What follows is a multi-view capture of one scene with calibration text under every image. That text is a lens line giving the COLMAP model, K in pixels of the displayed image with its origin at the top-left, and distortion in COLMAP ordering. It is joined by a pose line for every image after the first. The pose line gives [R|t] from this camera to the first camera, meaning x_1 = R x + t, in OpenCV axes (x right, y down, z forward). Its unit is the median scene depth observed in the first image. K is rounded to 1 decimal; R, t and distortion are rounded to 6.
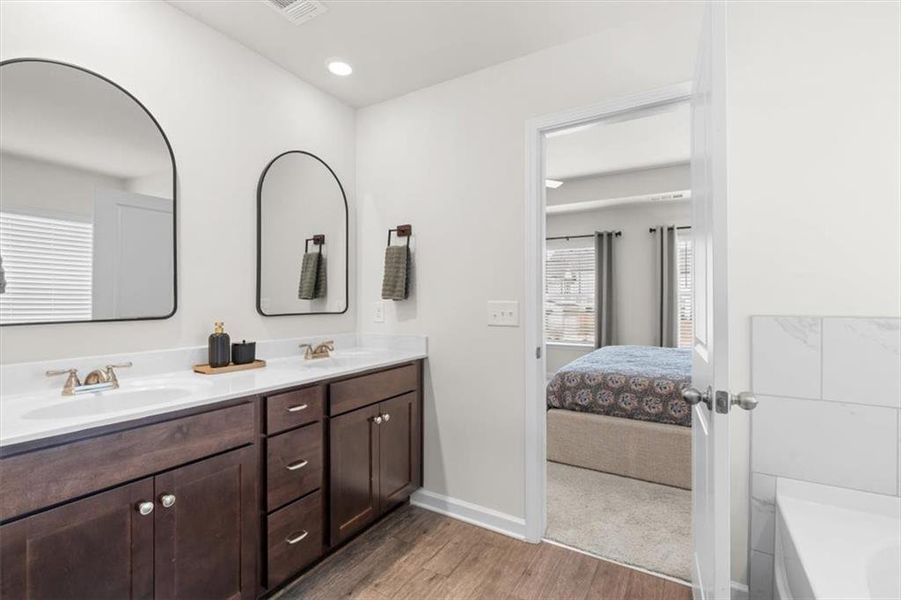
lens RADIAL K [[417.3, 0, 418.2], [0, 417.3, 294.1], [0, 0, 1]] dist [-0.000581, -0.000168]
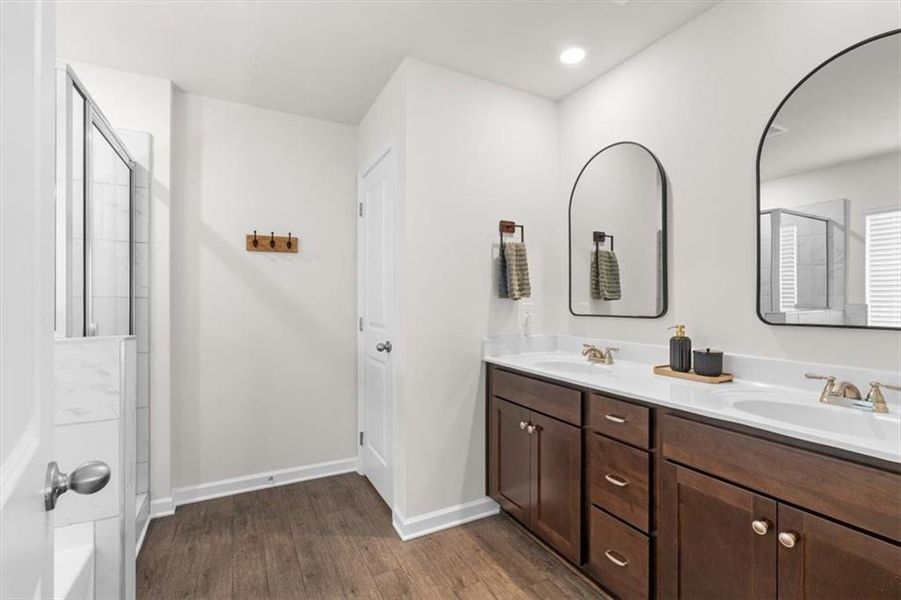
lens RADIAL K [[408.3, 0, 450.5], [0, 408.3, 300.0], [0, 0, 1]] dist [0.001231, 0.000033]
pose [[-0.486029, -0.011124, -0.873872, 0.620863], [-0.001264, 0.999927, -0.012026, 0.021272], [0.873942, -0.004740, -0.486008, 1.001061]]
